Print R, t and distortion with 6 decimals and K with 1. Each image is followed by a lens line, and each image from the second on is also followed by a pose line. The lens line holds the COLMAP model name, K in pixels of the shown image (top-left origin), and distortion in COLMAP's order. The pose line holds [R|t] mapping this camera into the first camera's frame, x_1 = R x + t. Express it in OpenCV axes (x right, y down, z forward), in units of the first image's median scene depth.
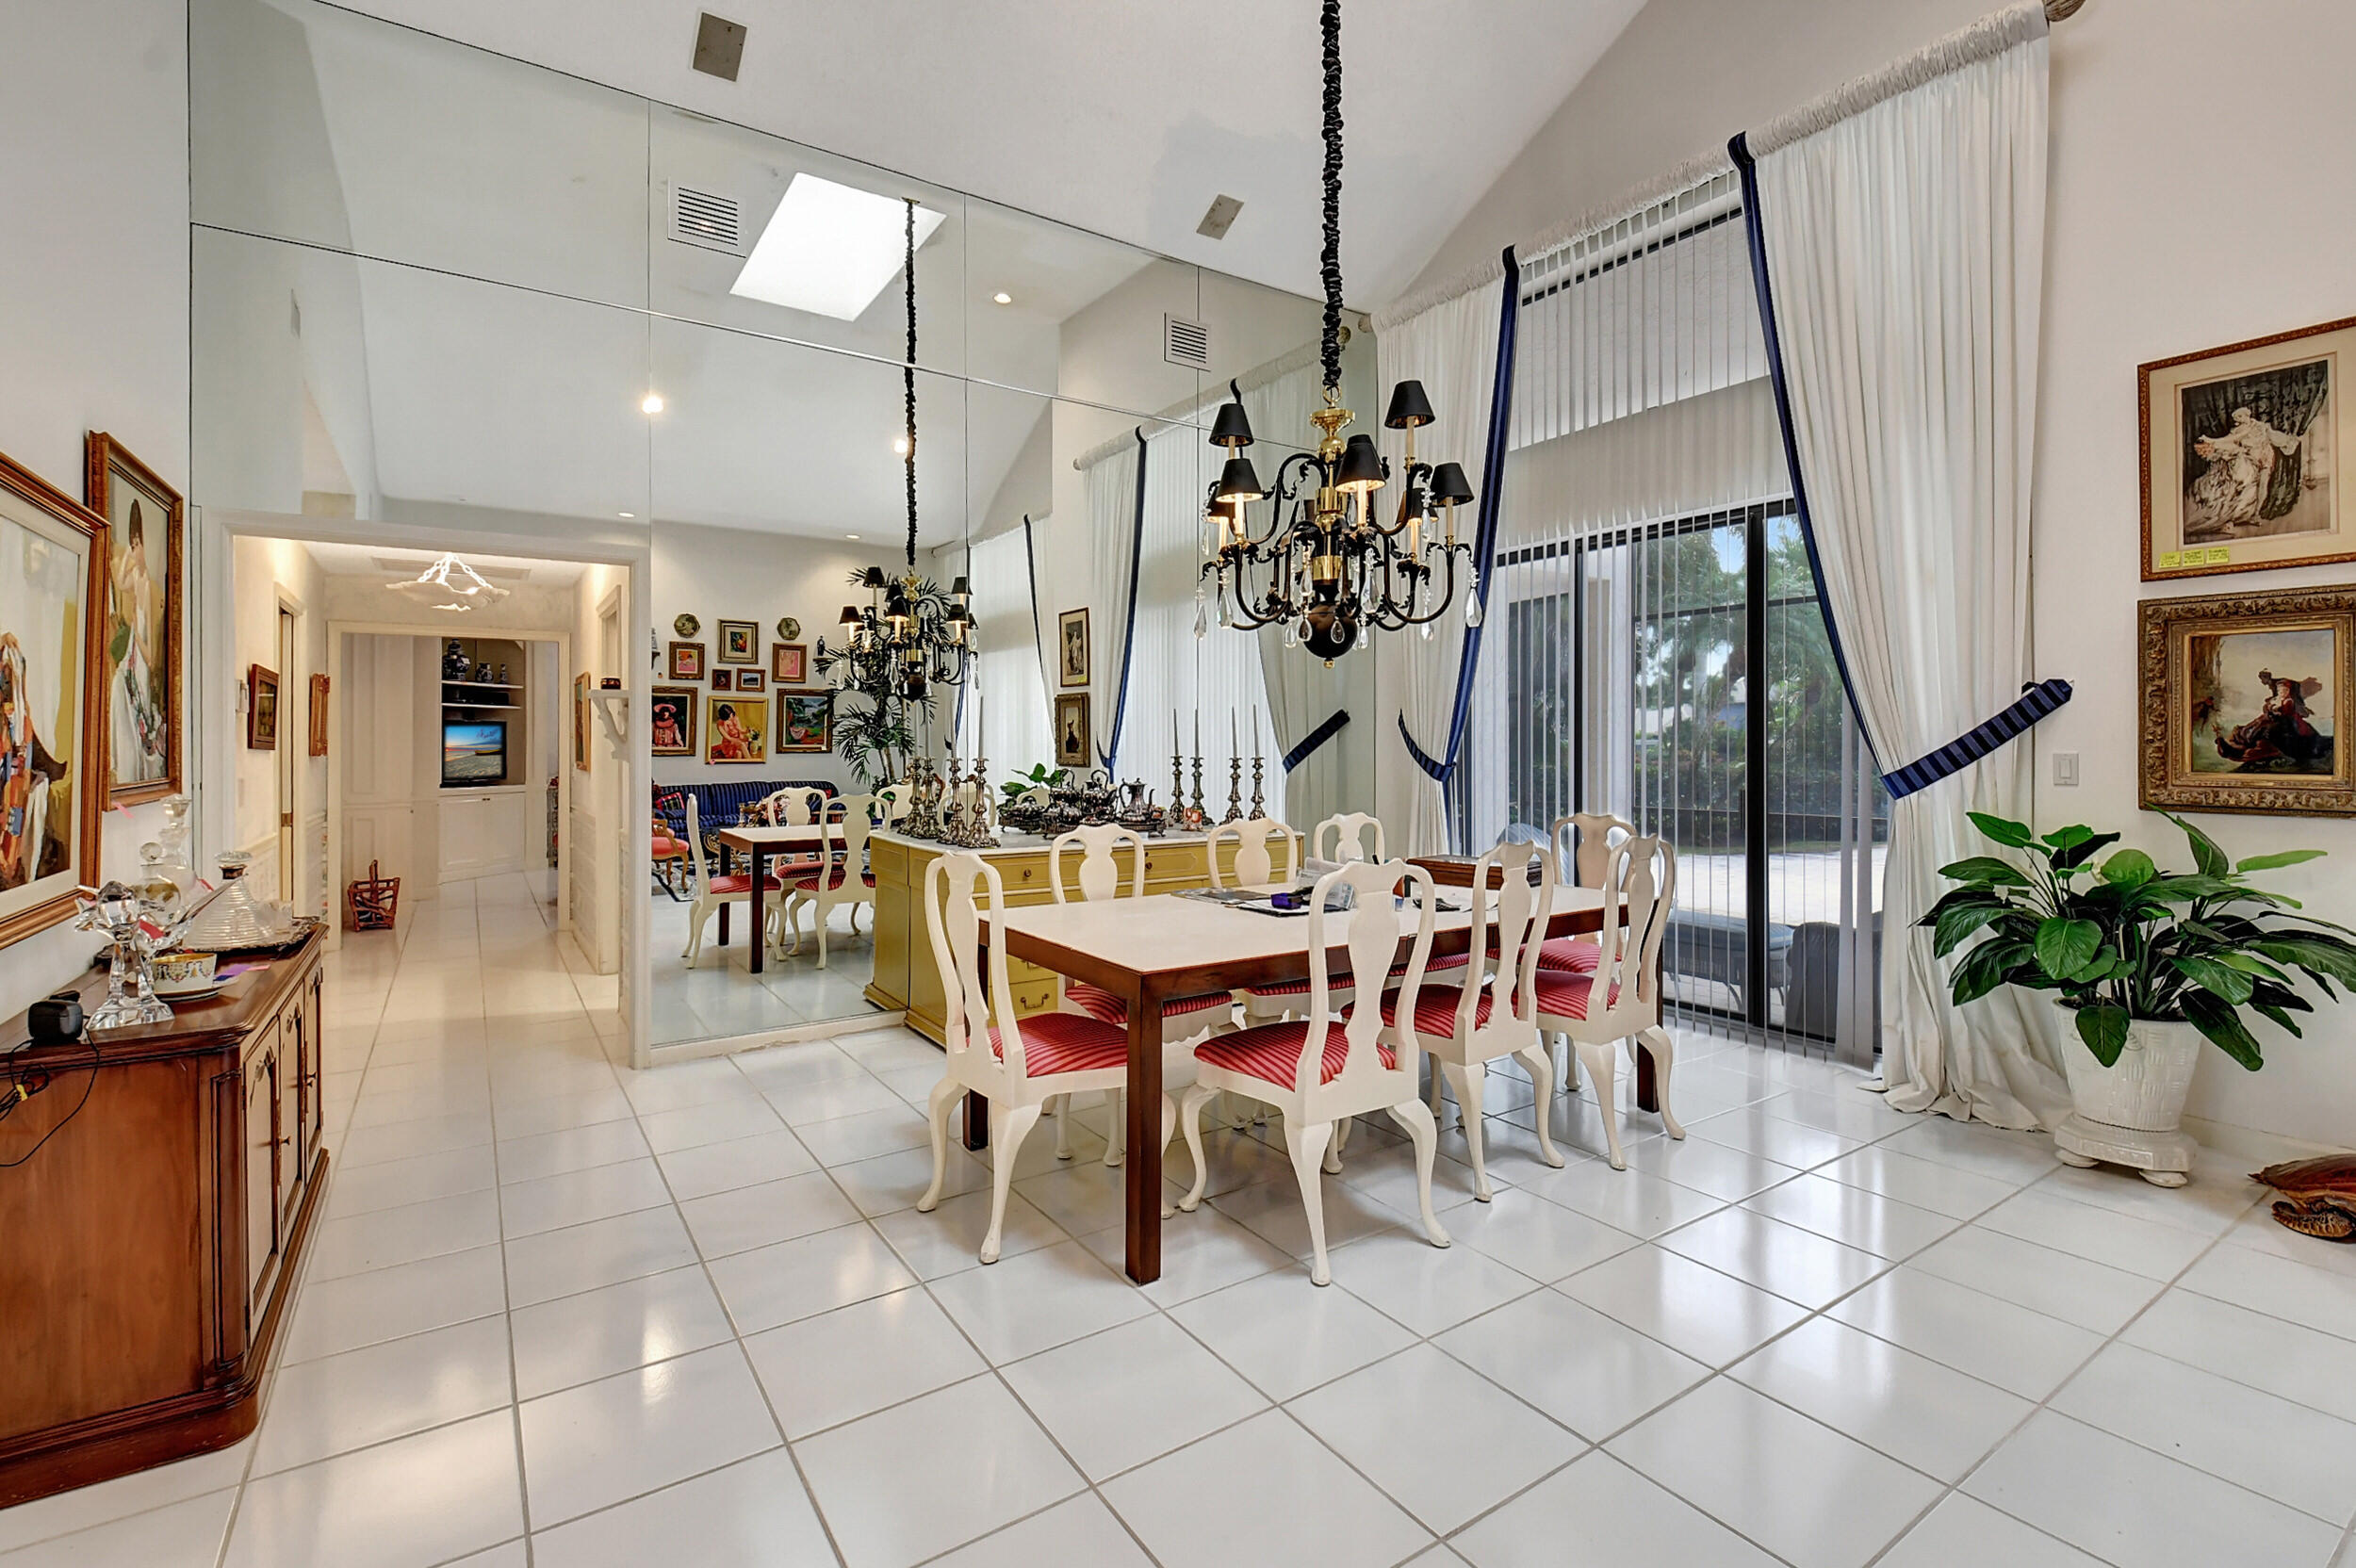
lens RADIAL K [[1057.7, 0, 1173.5], [0, 1057.7, 743.5], [0, 0, 1]] dist [0.020657, -0.013340]
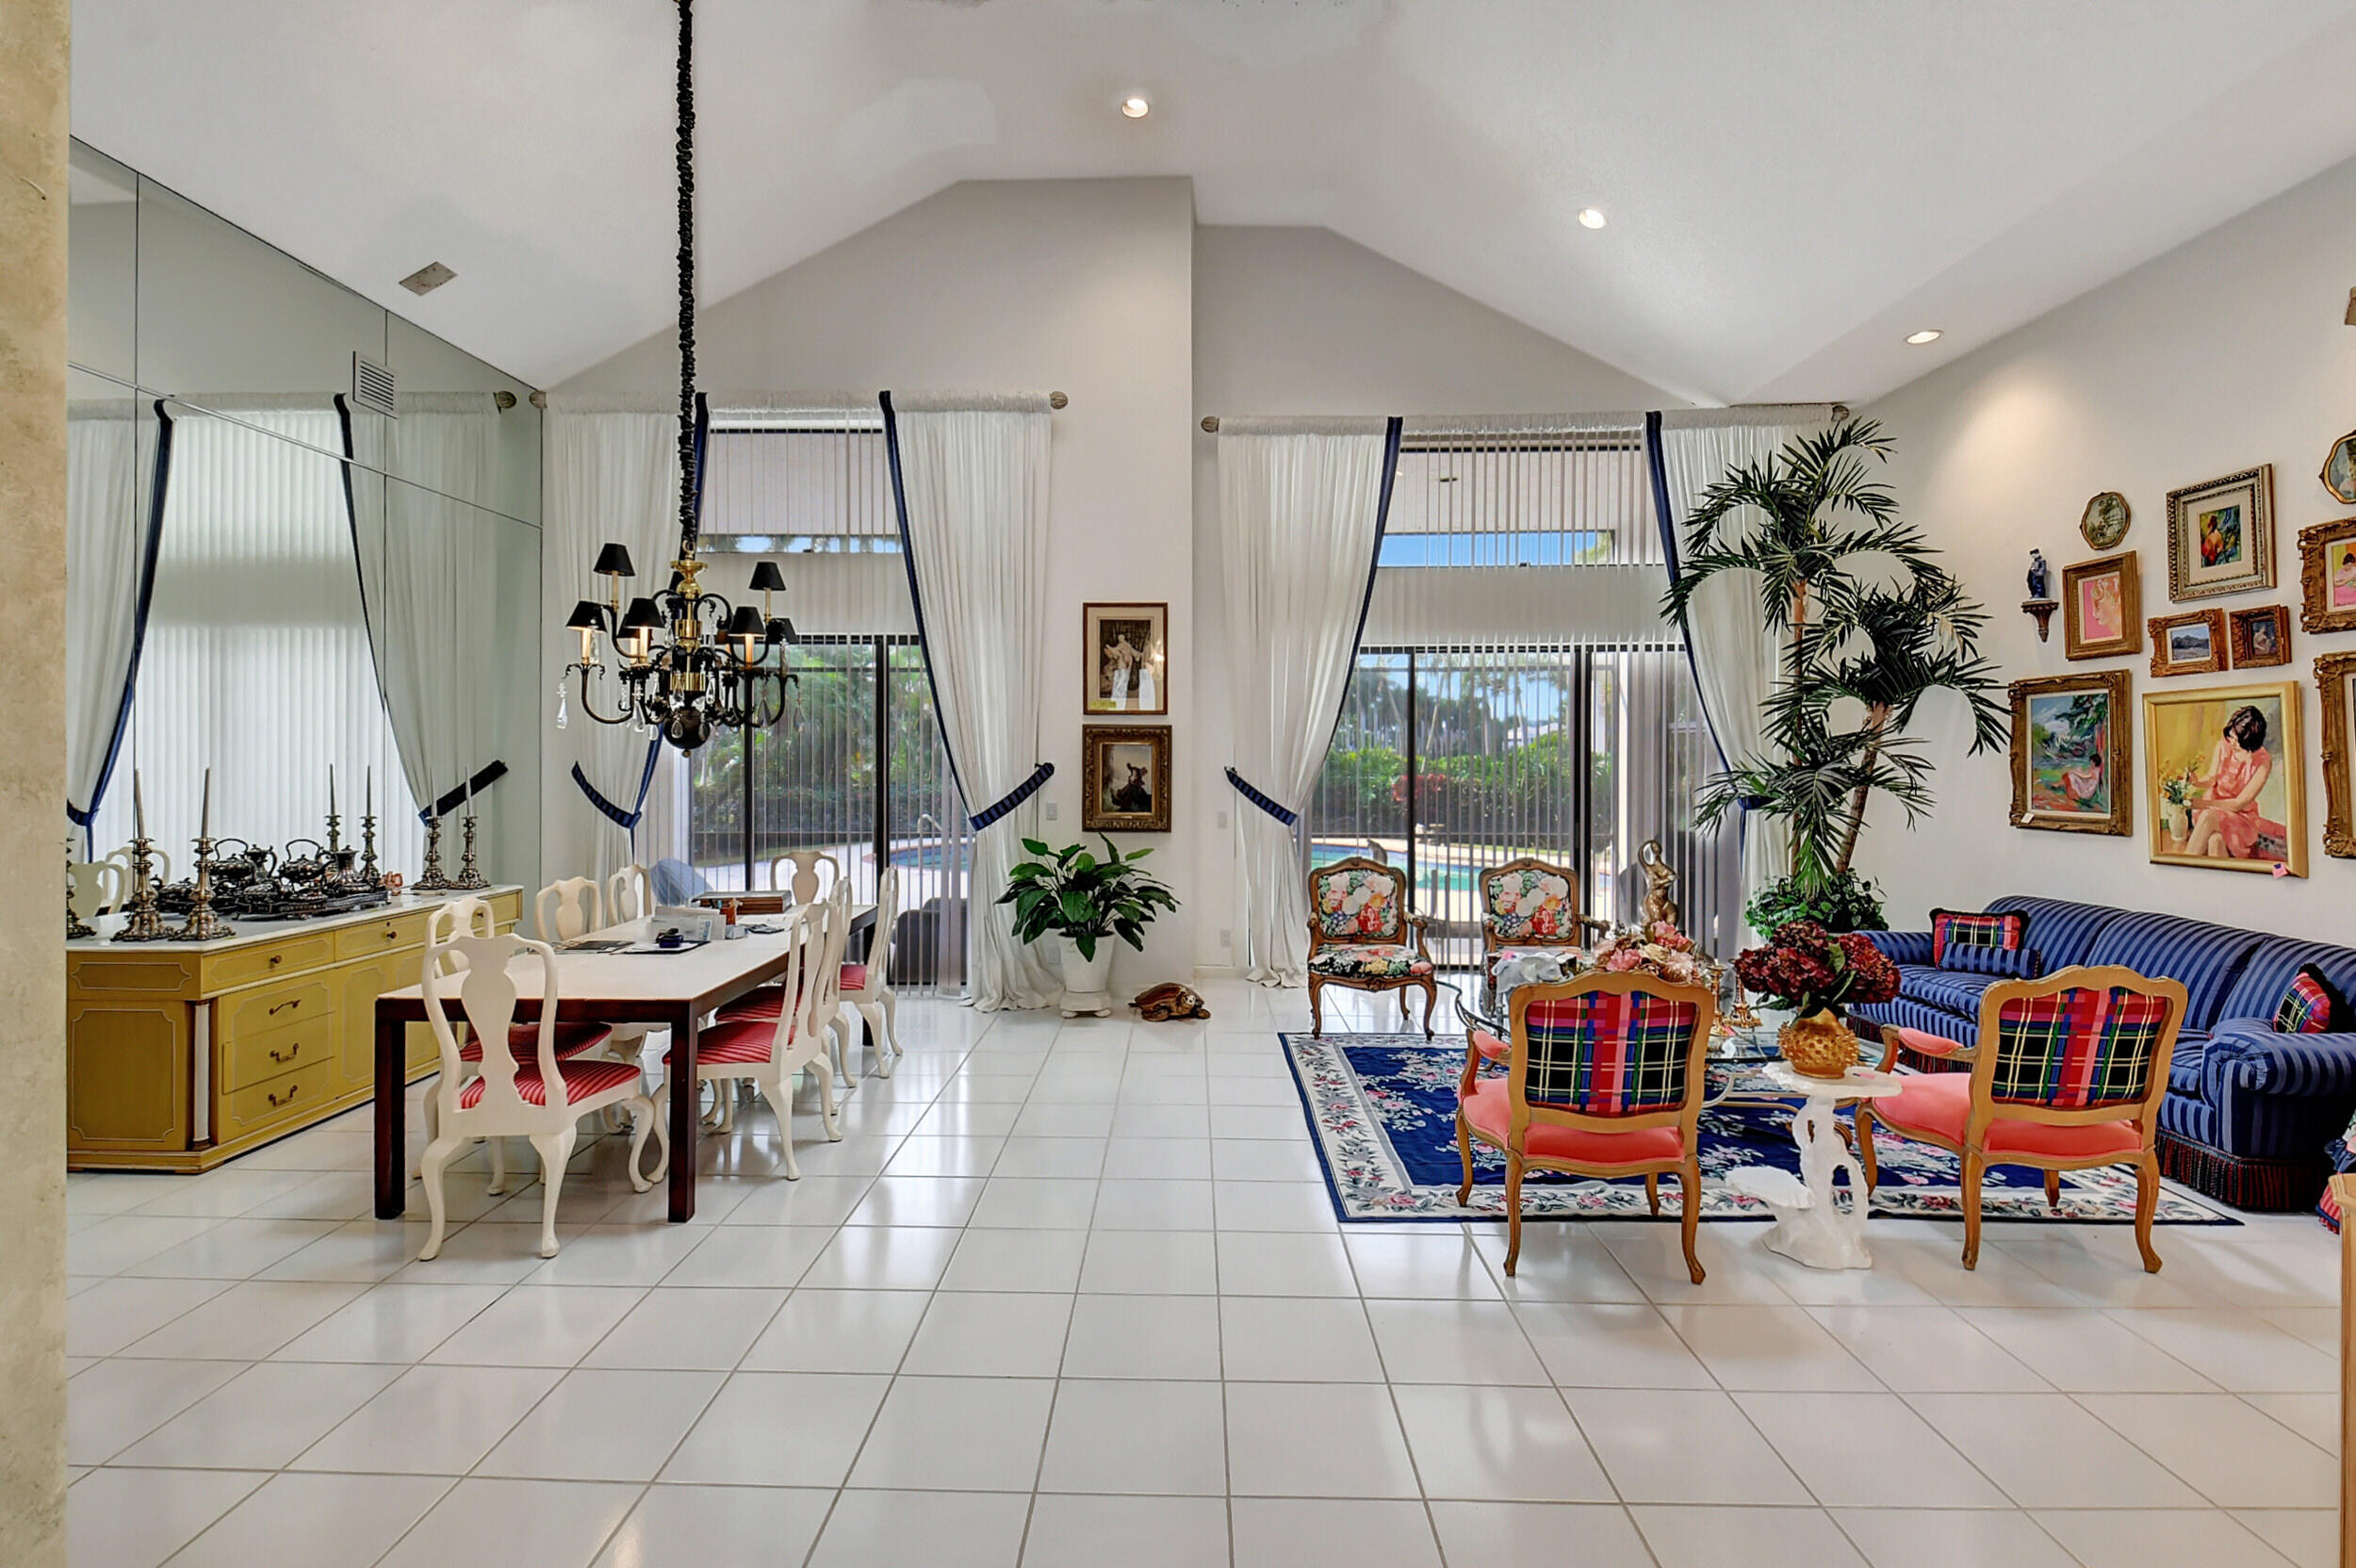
lens RADIAL K [[1057.7, 0, 1173.5], [0, 1057.7, 743.5], [0, 0, 1]] dist [0.020657, -0.013340]
pose [[0.568172, 0.011044, 0.822836, -0.620650], [-0.007737, 0.999937, -0.008078, -0.088213], [-0.822874, -0.001776, 0.568222, -0.247885]]
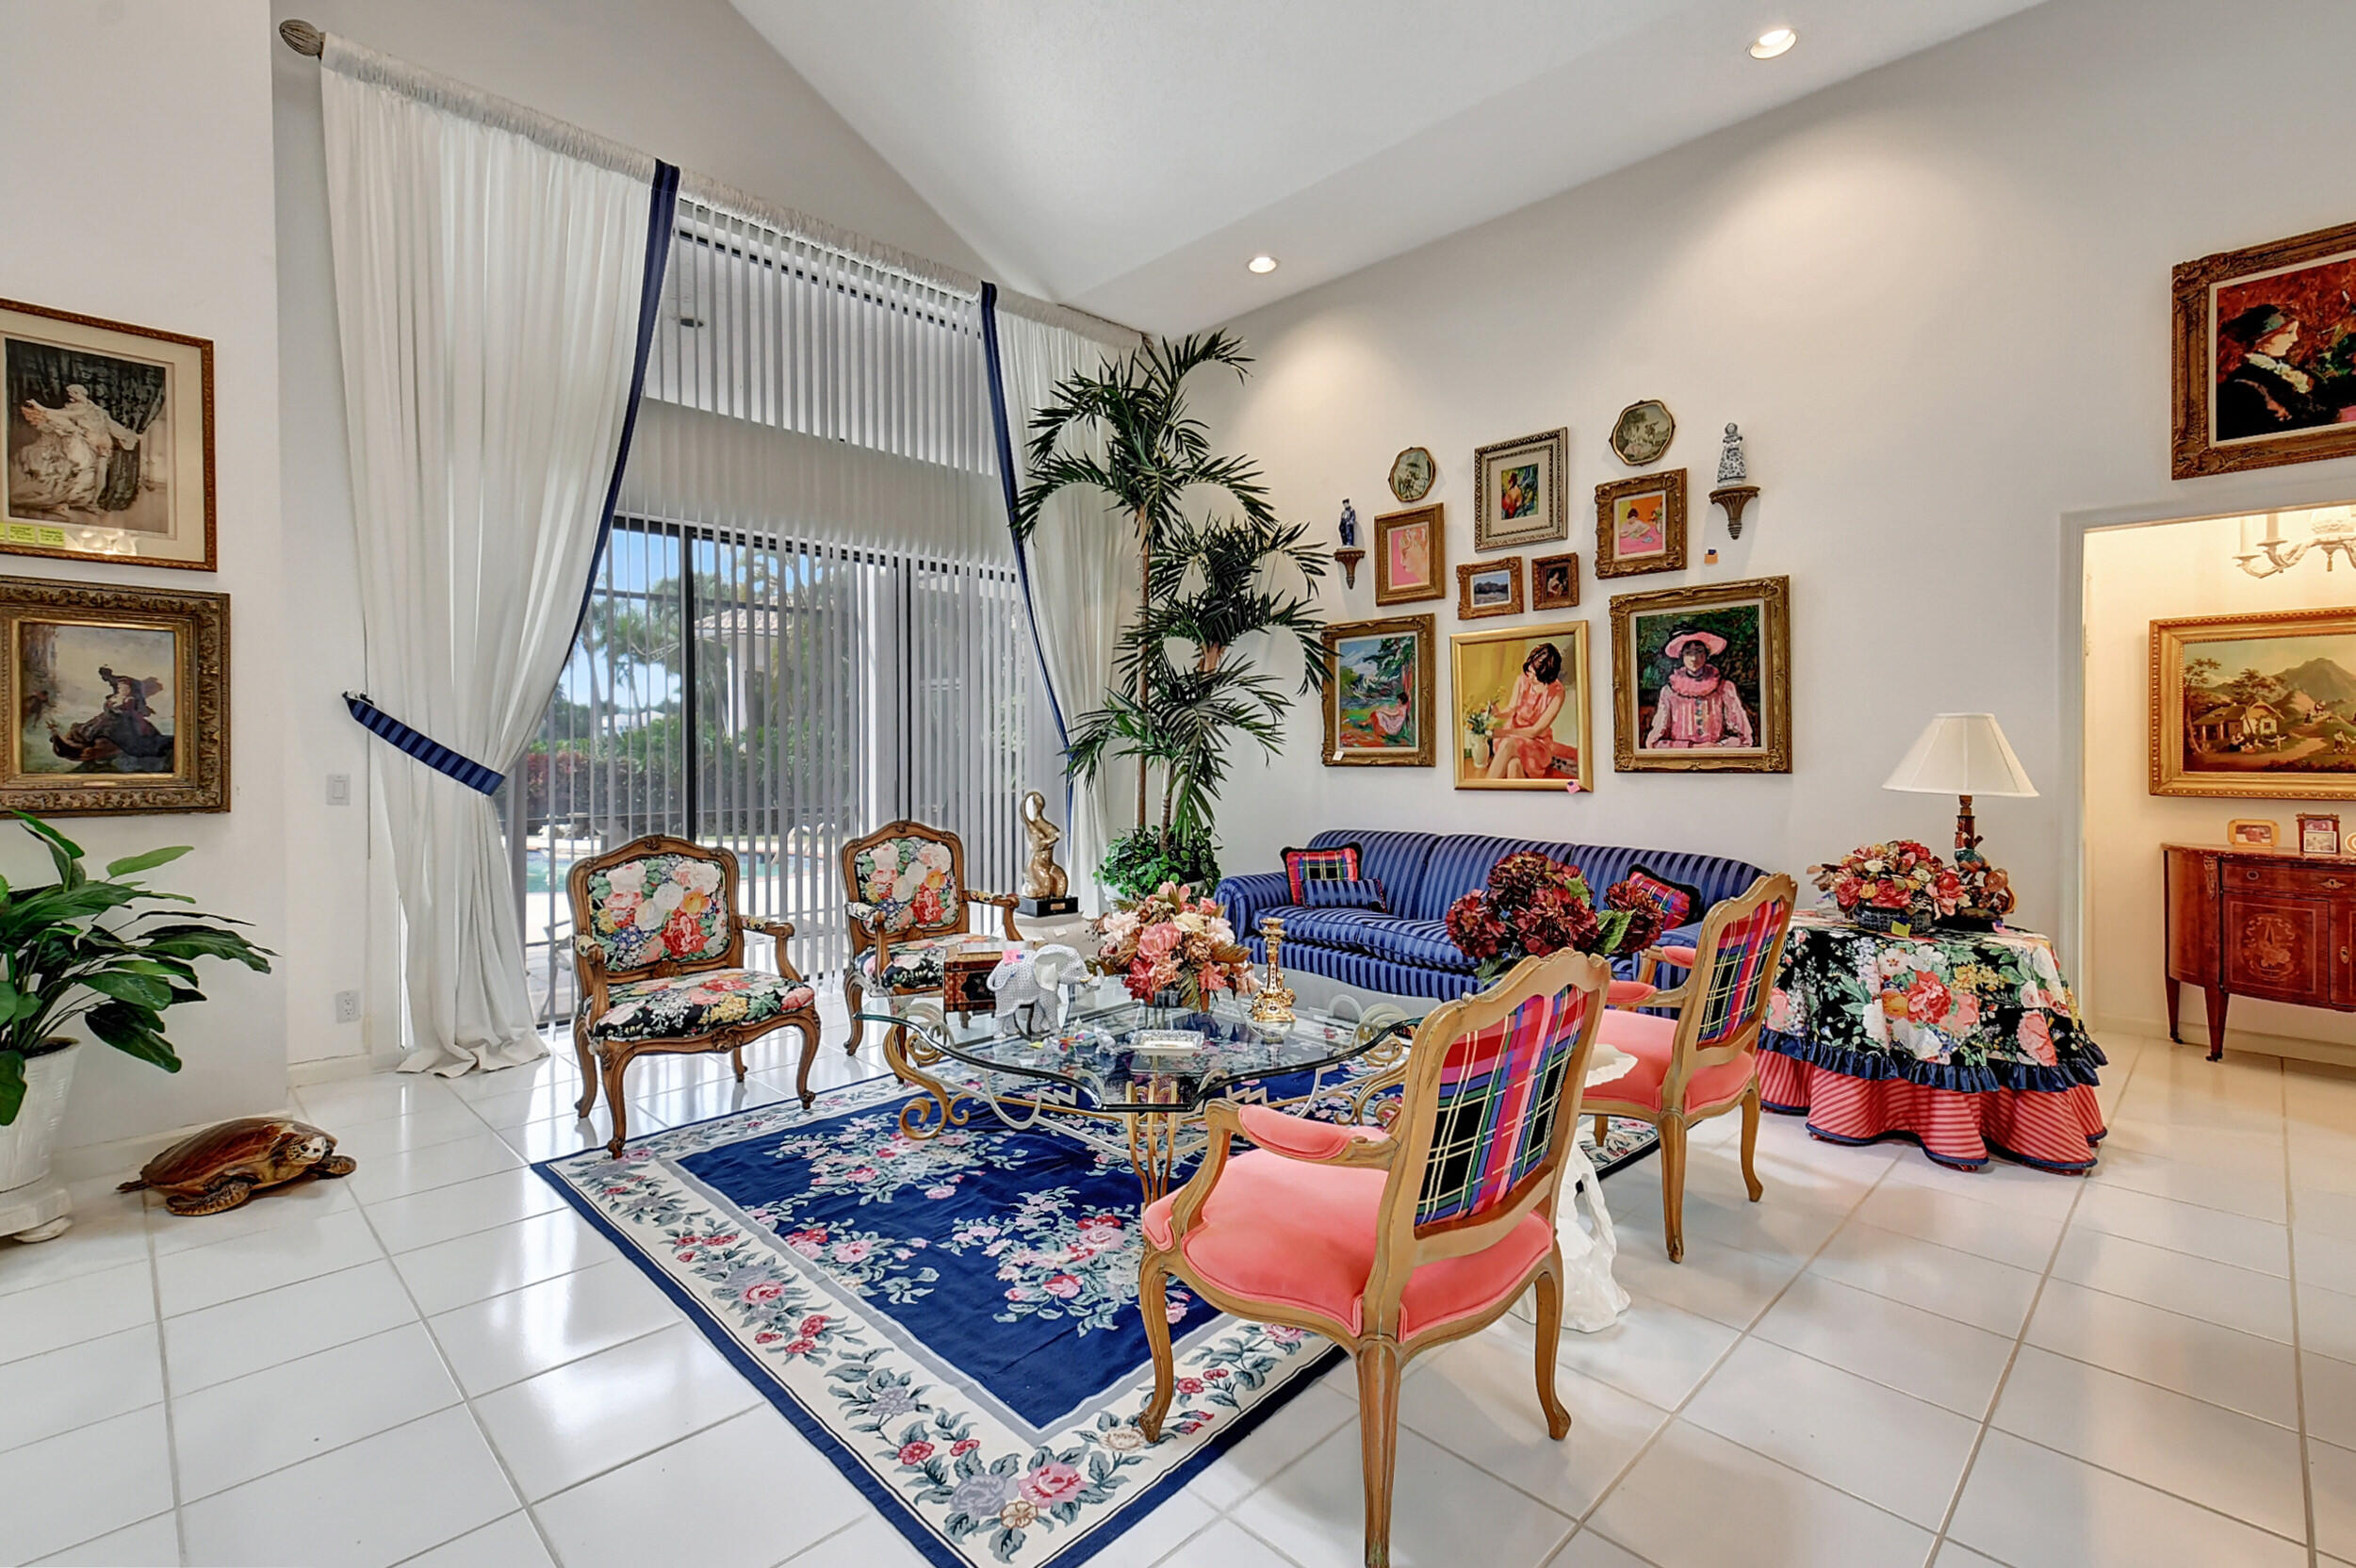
lens RADIAL K [[1063.5, 0, 1158.9], [0, 1063.5, 756.4], [0, 0, 1]] dist [0.054700, -0.020937]
pose [[-0.178911, -0.008260, 0.983831, -0.124758], [-0.006349, 0.999954, 0.007241, -0.000226], [-0.983845, -0.004951, -0.178955, 0.231920]]
